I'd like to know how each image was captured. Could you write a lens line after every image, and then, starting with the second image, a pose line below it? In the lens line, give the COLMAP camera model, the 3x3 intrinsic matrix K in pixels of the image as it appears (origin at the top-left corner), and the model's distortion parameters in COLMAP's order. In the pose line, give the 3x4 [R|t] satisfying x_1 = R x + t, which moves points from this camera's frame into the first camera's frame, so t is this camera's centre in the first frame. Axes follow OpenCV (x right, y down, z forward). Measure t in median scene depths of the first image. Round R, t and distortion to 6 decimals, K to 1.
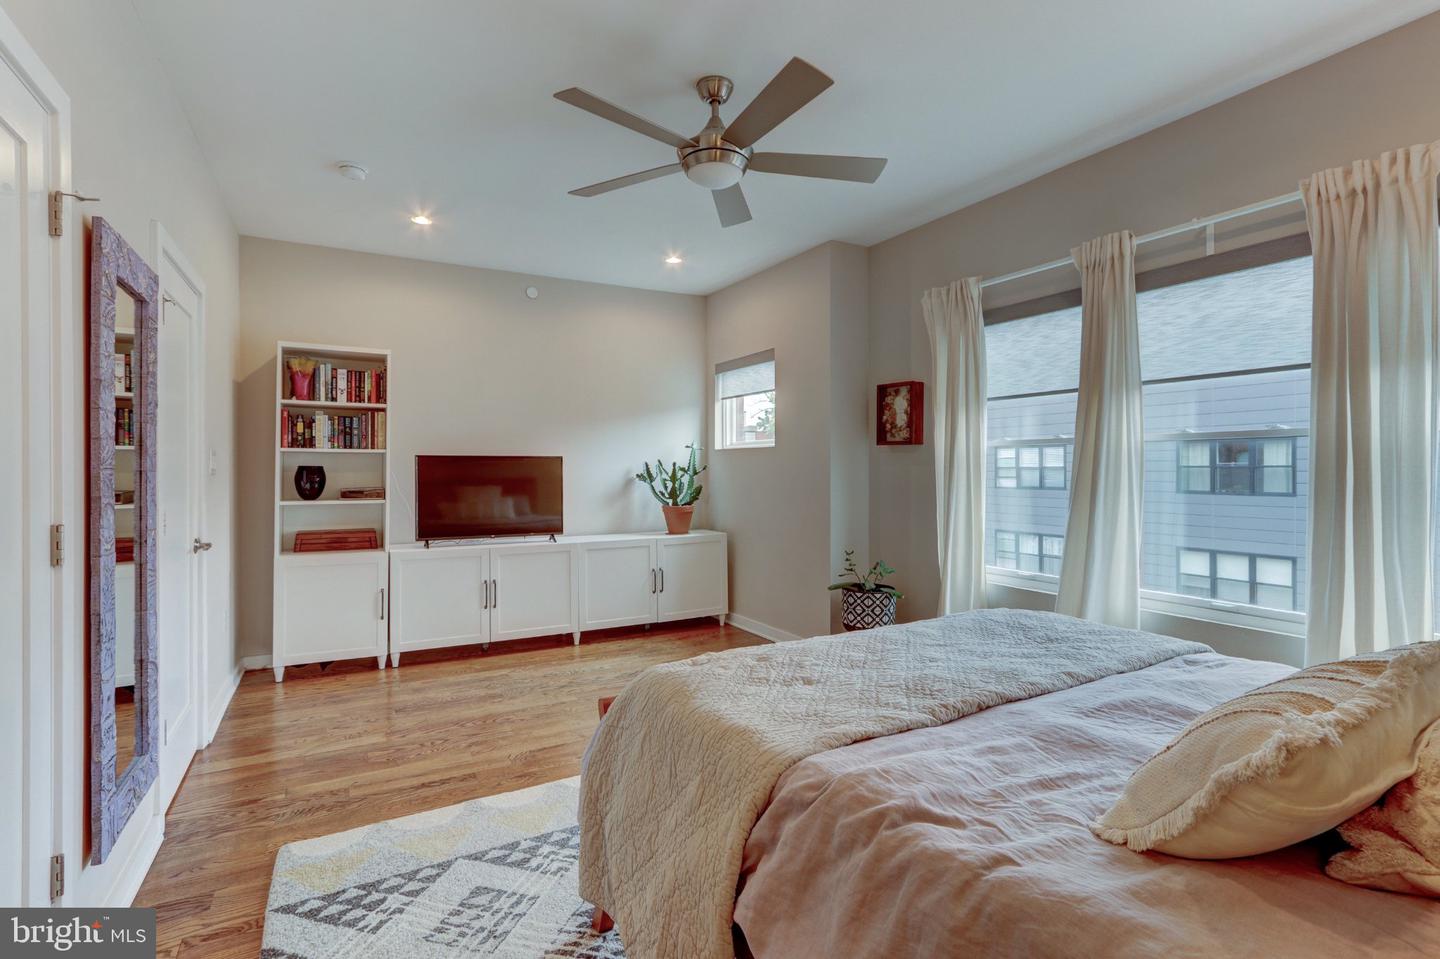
lens RADIAL K [[661.6, 0, 713.5], [0, 661.6, 468.5], [0, 0, 1]] dist [-0.000099, 0.000022]
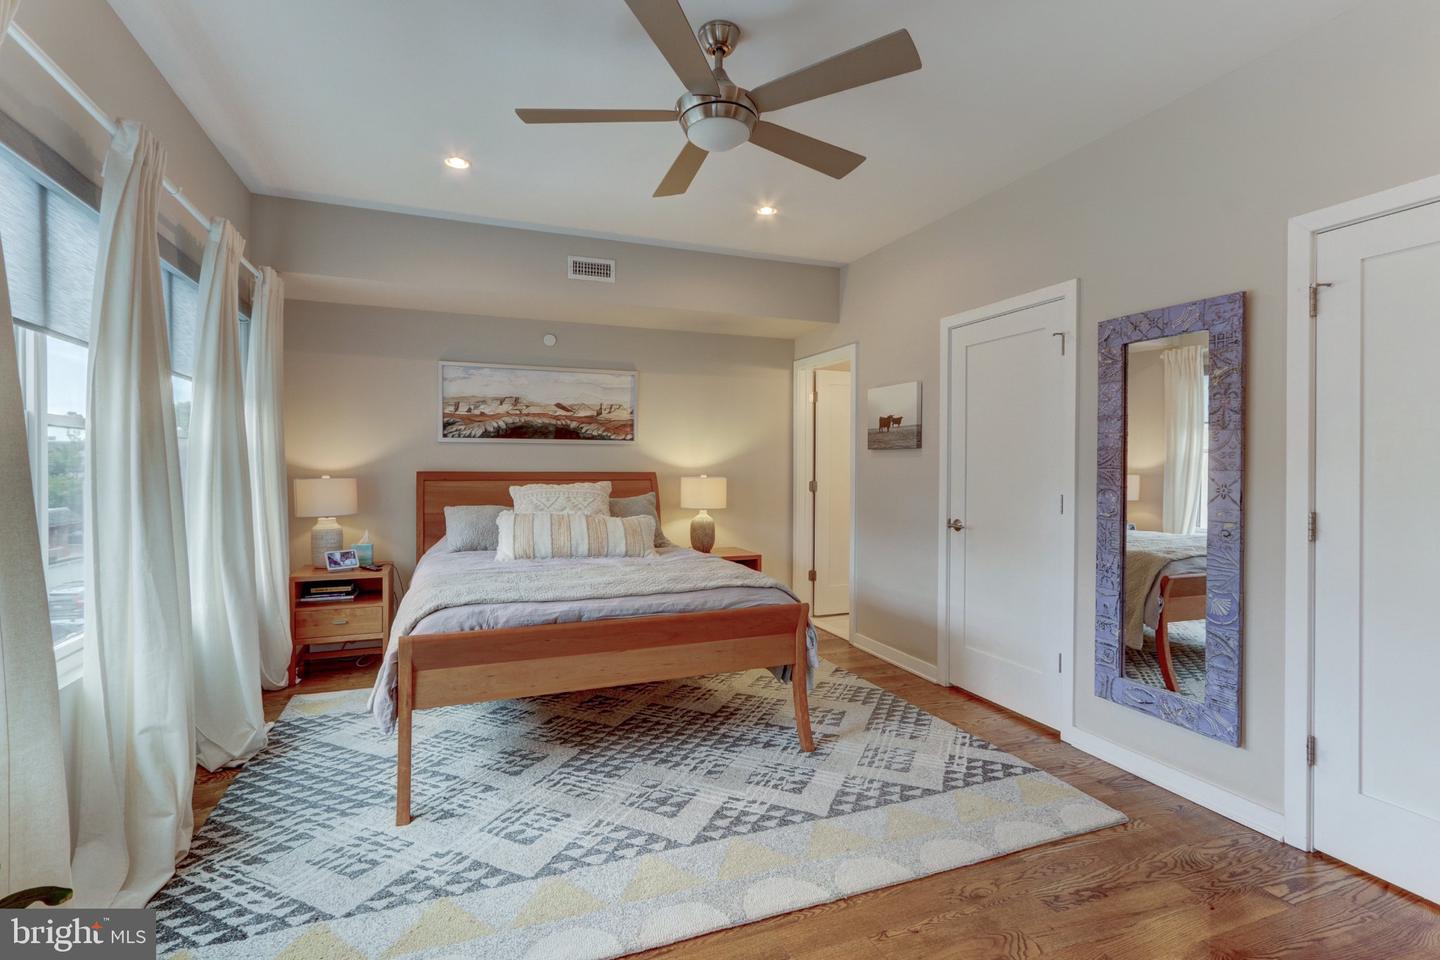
lens RADIAL K [[661.6, 0, 713.5], [0, 661.6, 469.0], [0, 0, 1]] dist [-0.000099, 0.000022]
pose [[-0.990810, -0.003280, 0.135220, -0.142379], [-0.002236, 0.999967, 0.007873, -0.003139], [-0.135241, 0.007499, -0.990784, 2.396114]]
